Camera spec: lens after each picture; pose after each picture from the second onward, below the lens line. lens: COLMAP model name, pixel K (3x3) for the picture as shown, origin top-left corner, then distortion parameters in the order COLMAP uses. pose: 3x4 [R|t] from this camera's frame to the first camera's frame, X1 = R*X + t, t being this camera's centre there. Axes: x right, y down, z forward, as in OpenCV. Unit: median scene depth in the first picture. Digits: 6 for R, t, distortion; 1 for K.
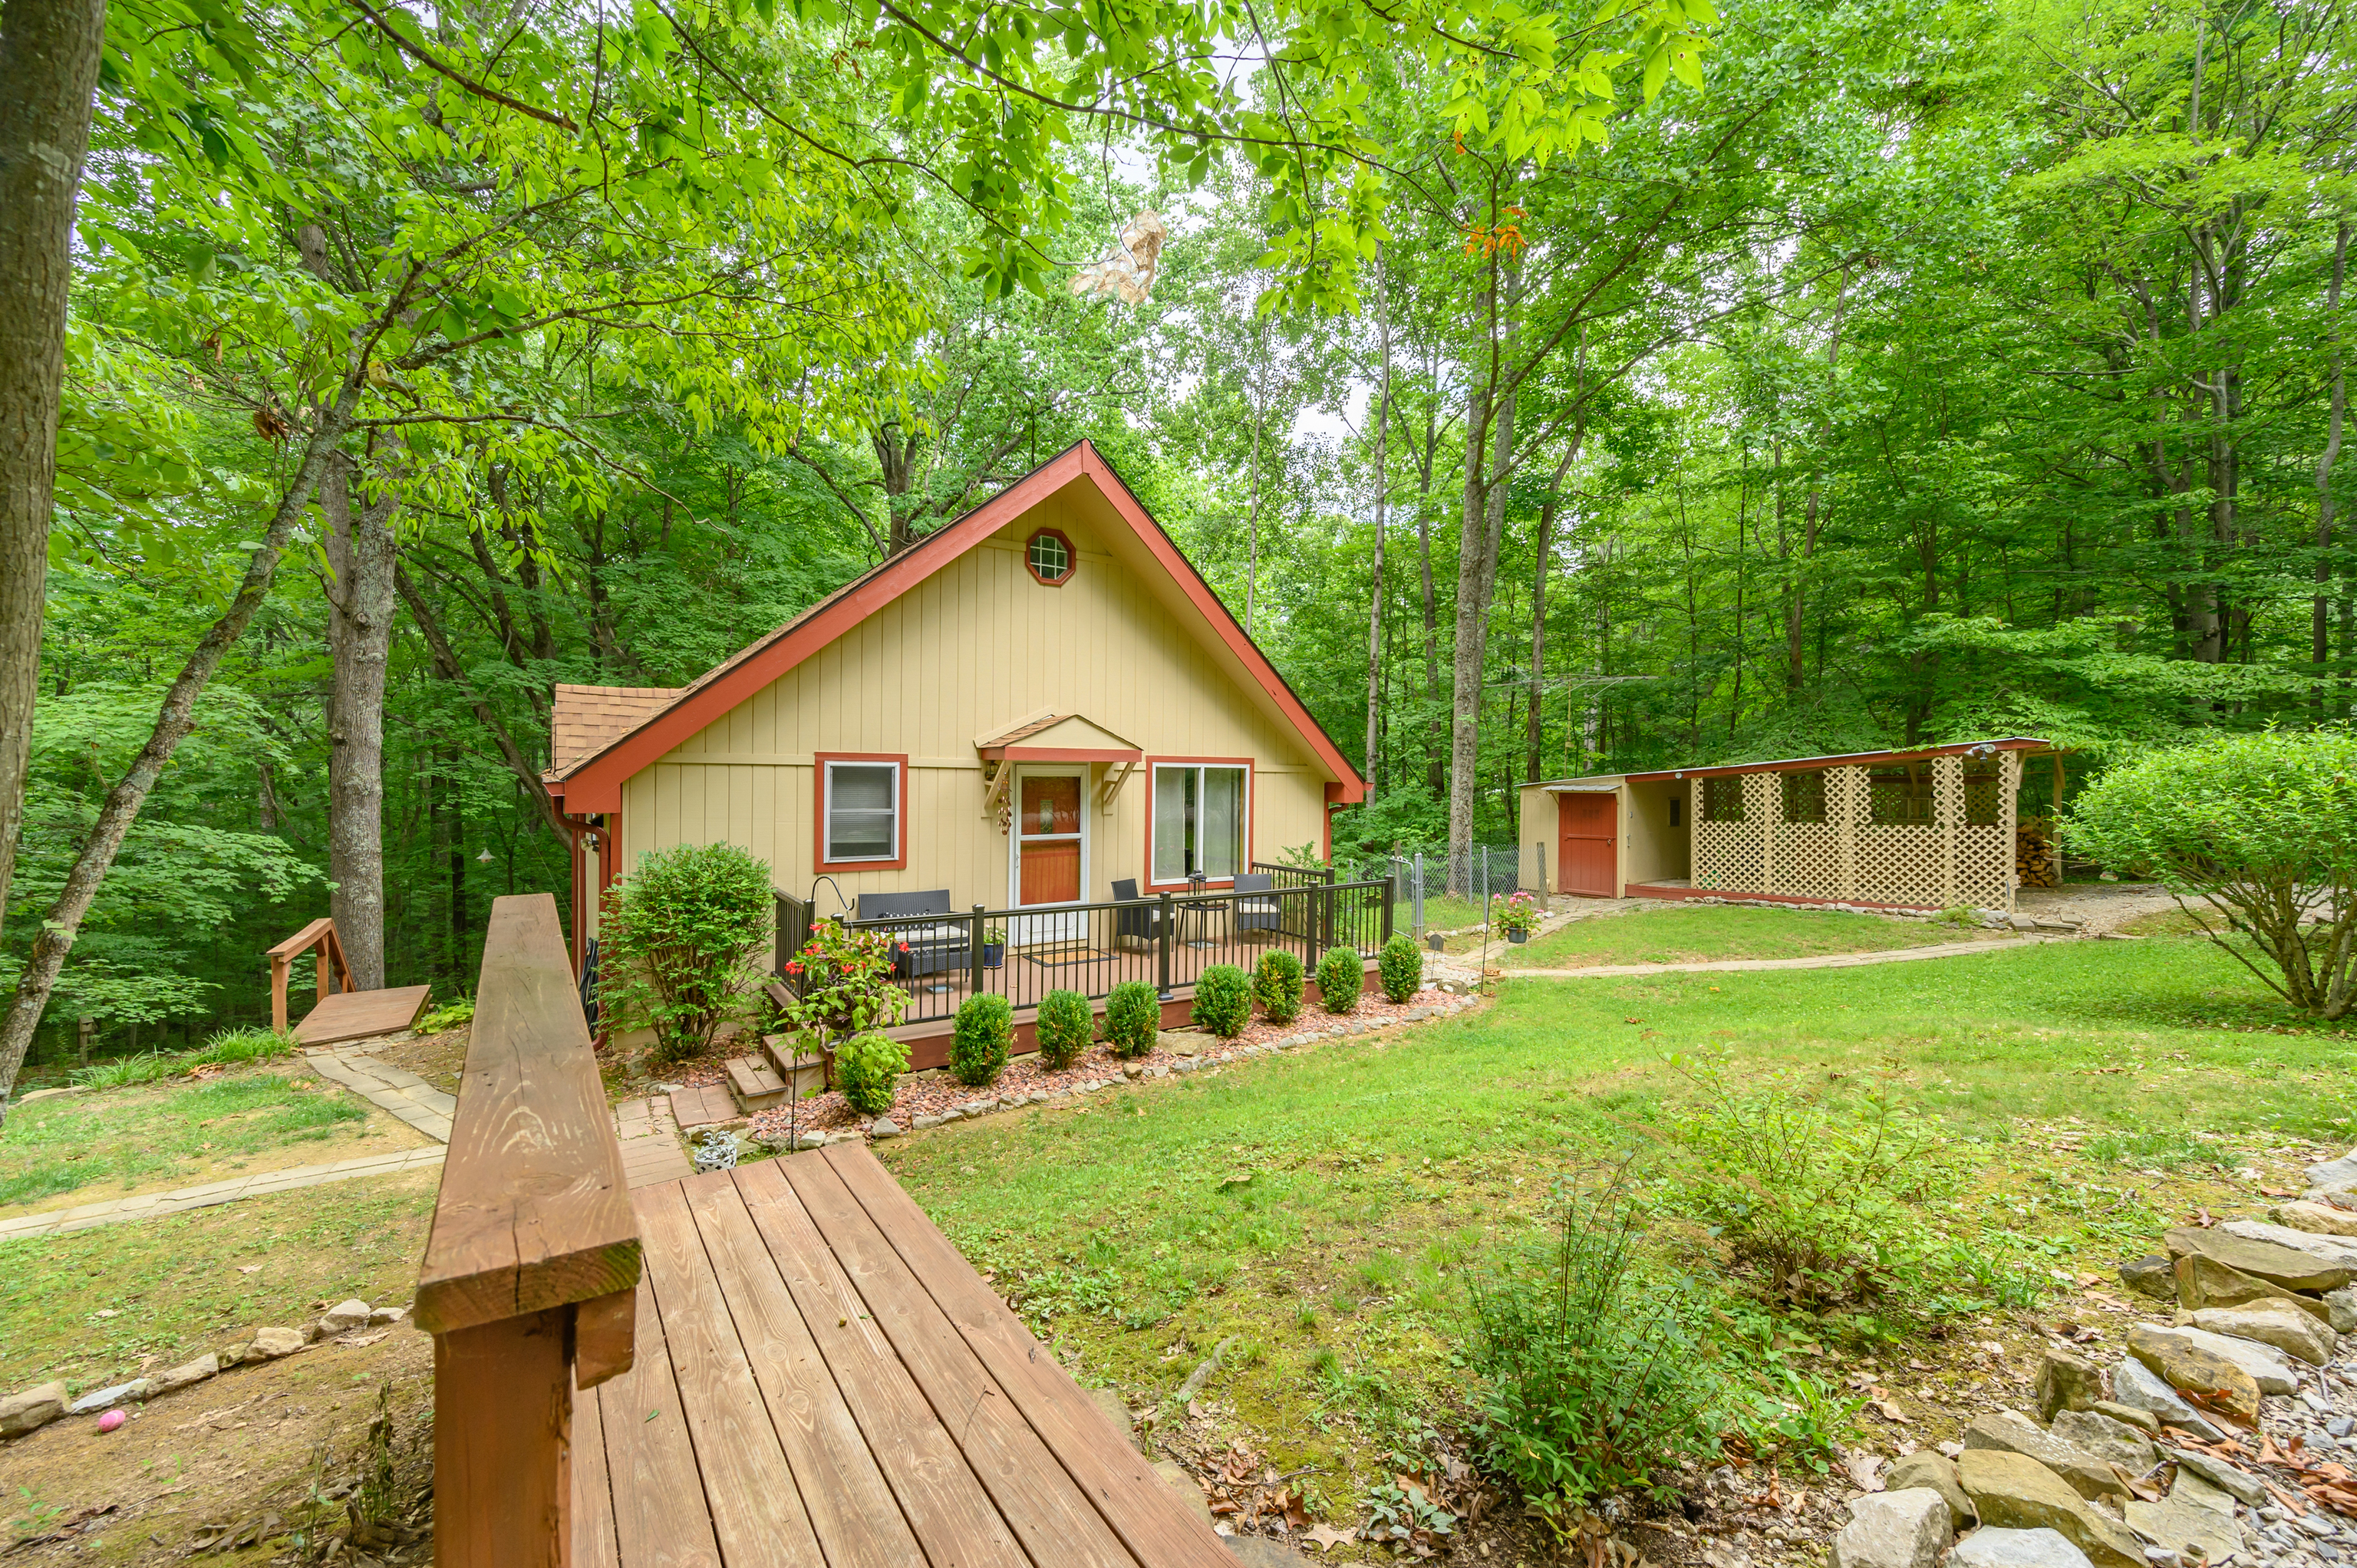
lens RADIAL K [[944.0, 0, 1169.5], [0, 944.0, 784.2], [0, 0, 1]] dist [-0.002084, -0.000354]
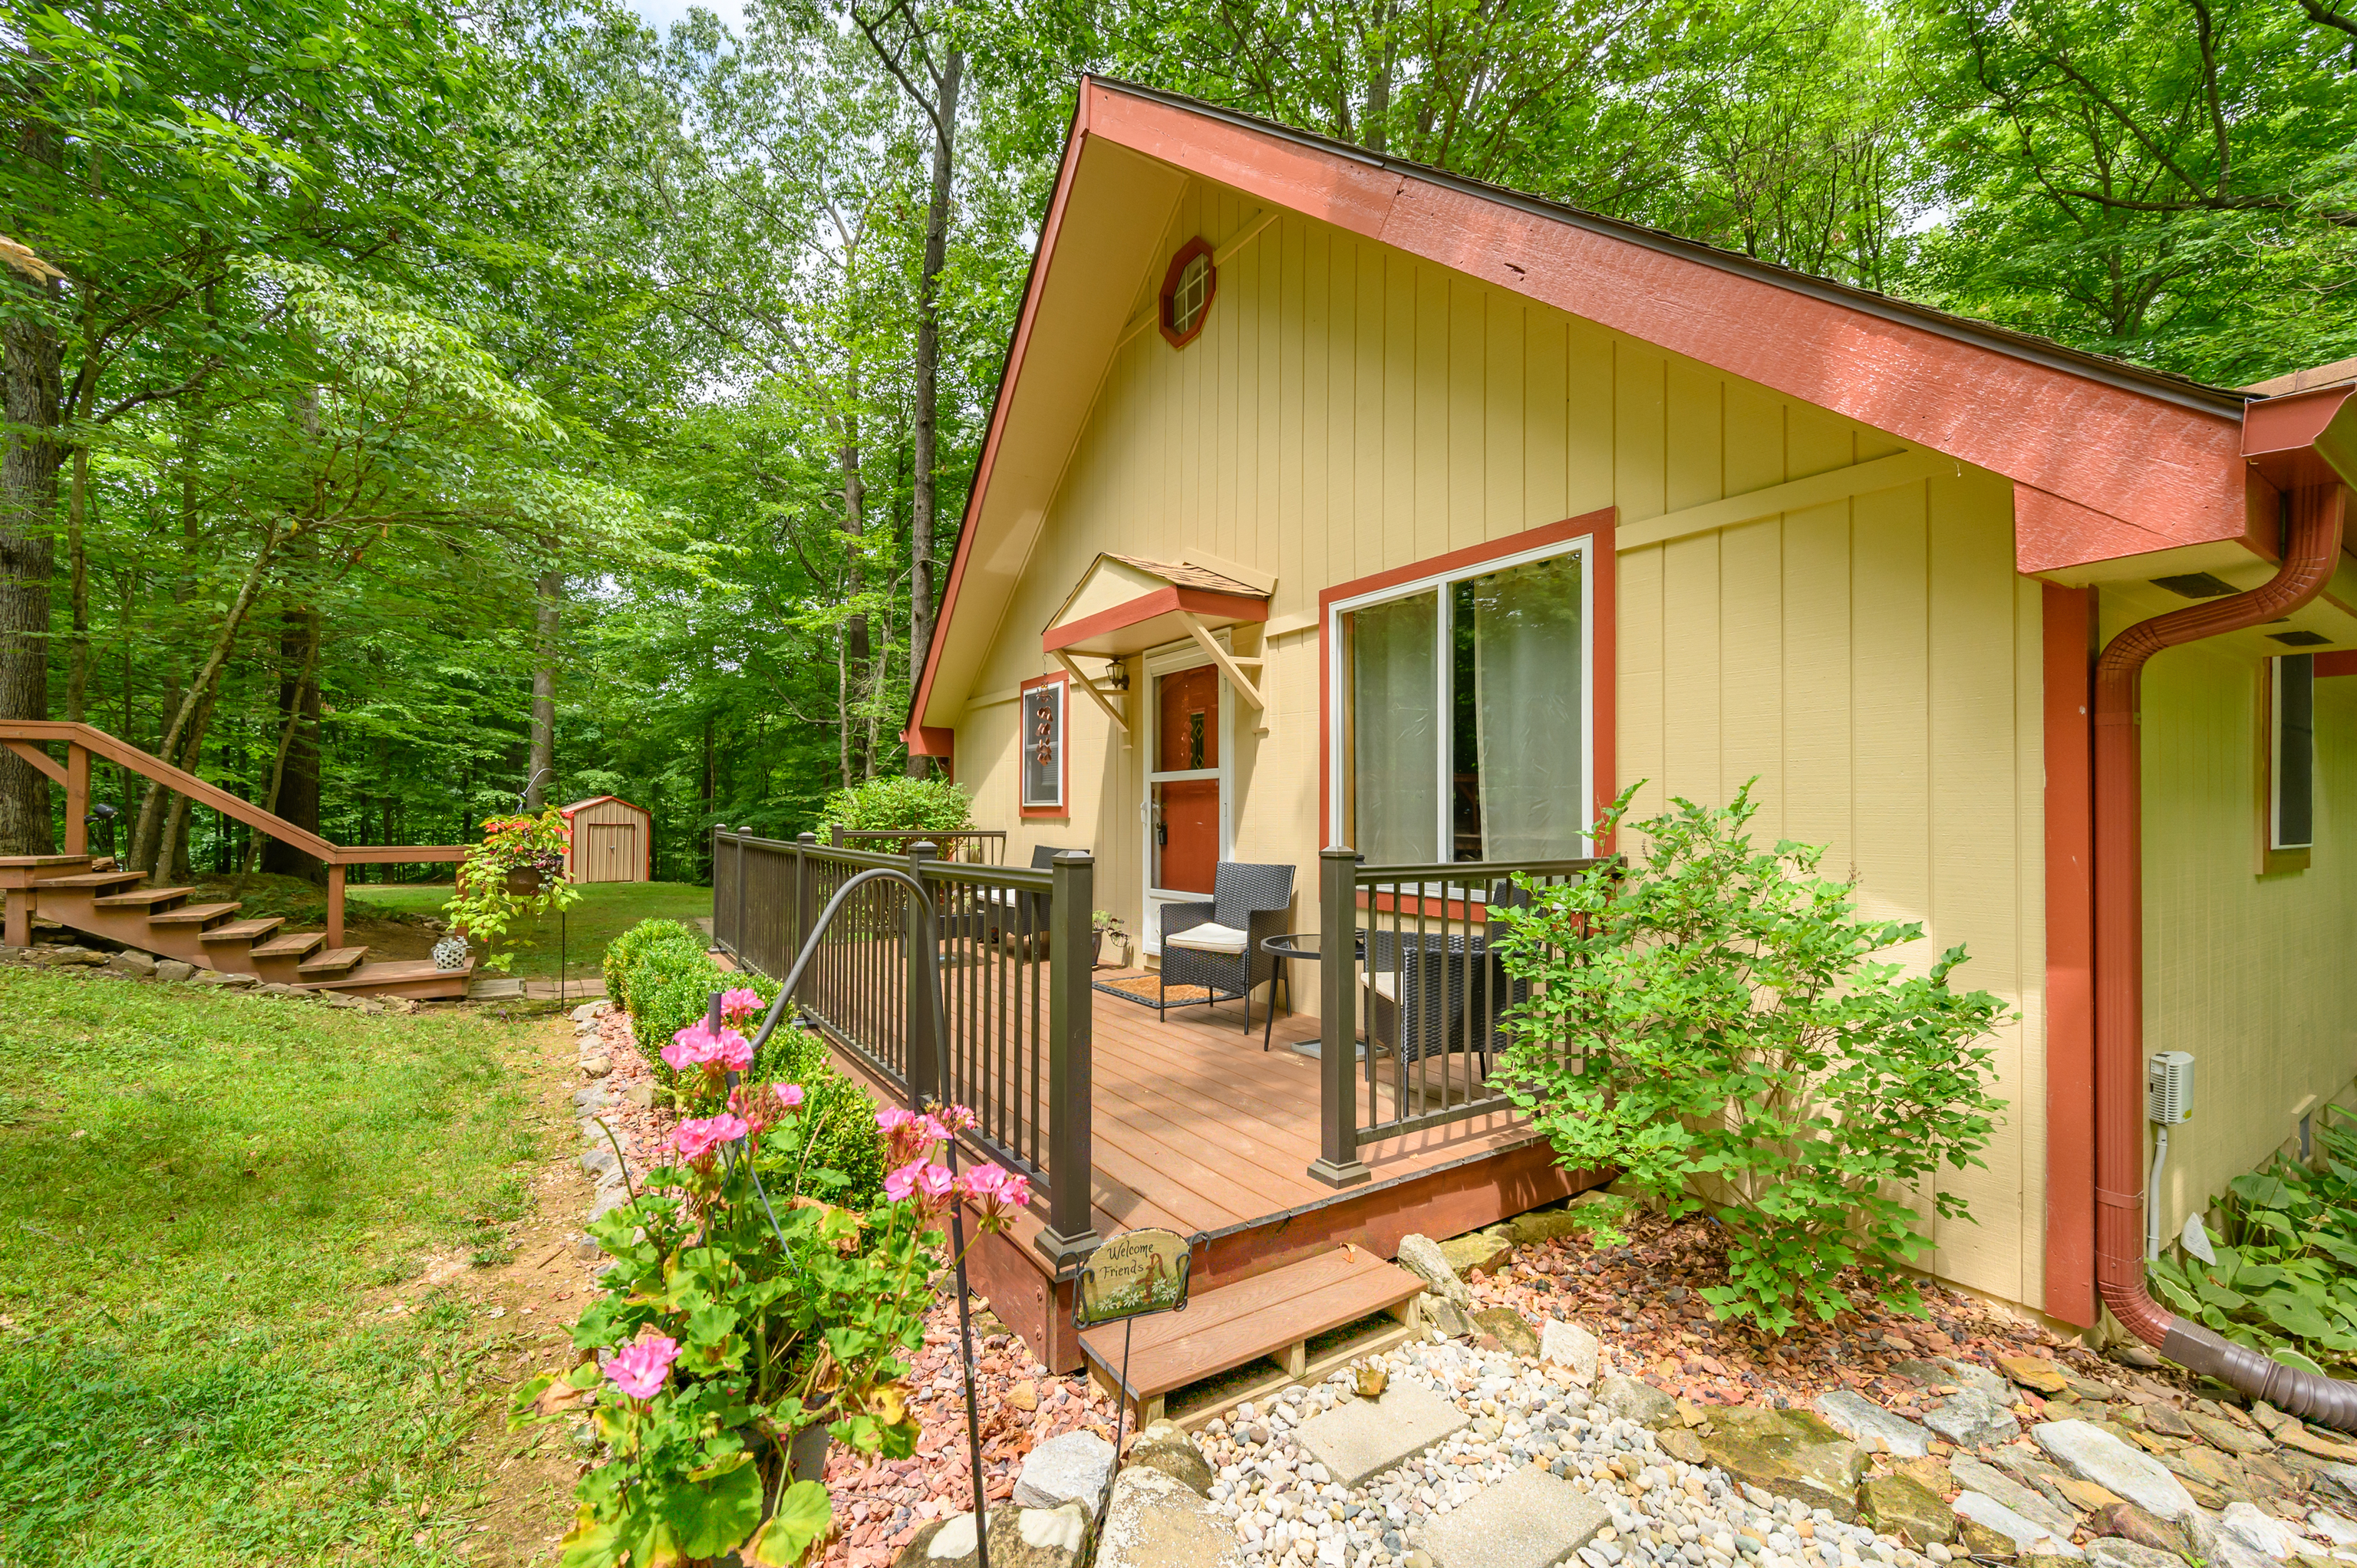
lens RADIAL K [[944.0, 0, 1165.9], [0, 944.0, 799.6], [0, 0, 1]] dist [-0.002084, -0.000354]
pose [[-0.004763, -0.022165, -0.999743, 0.448351], [-0.007121, 0.999730, -0.022131, 0.083613], [0.999963, 0.007013, -0.004920, 1.008627]]
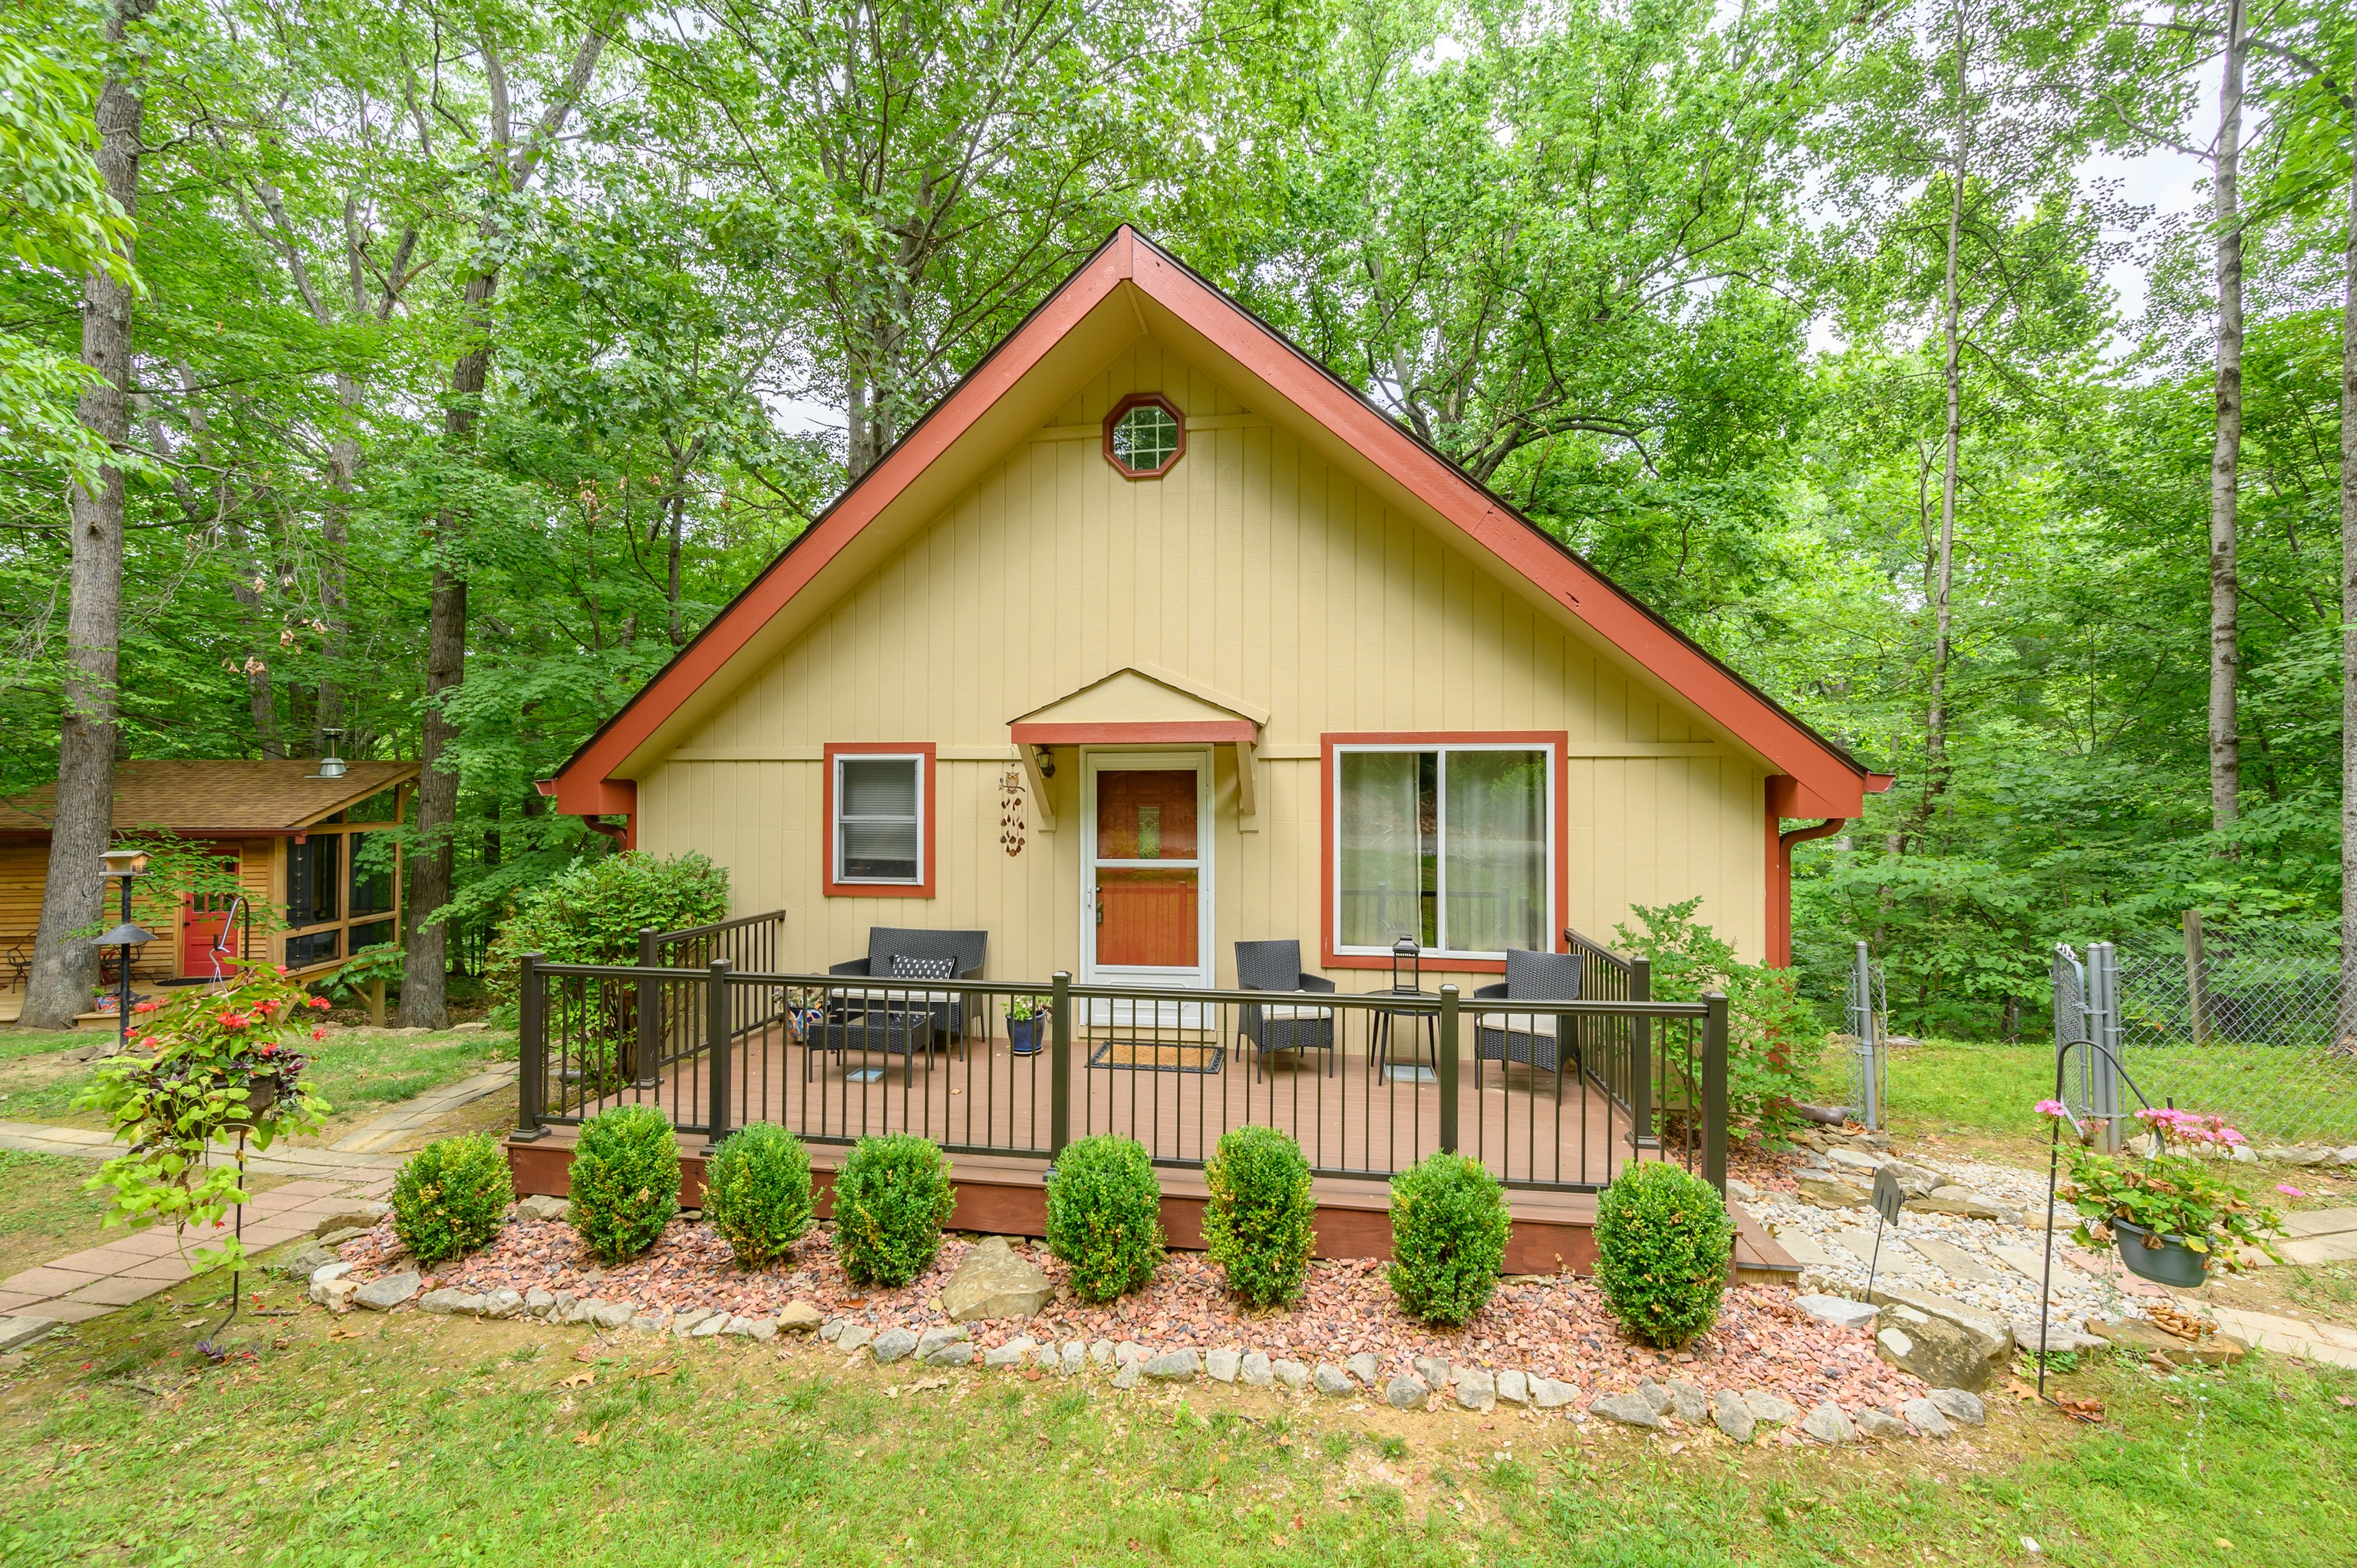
lens RADIAL K [[944.0, 0, 1175.1], [0, 944.0, 782.3], [0, 0, 1]] dist [-0.002084, -0.000354]
pose [[0.729748, -0.018553, -0.683464, 0.337225], [-0.001212, 0.999595, -0.028428, 0.018693], [0.683715, 0.021574, 0.729430, 0.549932]]
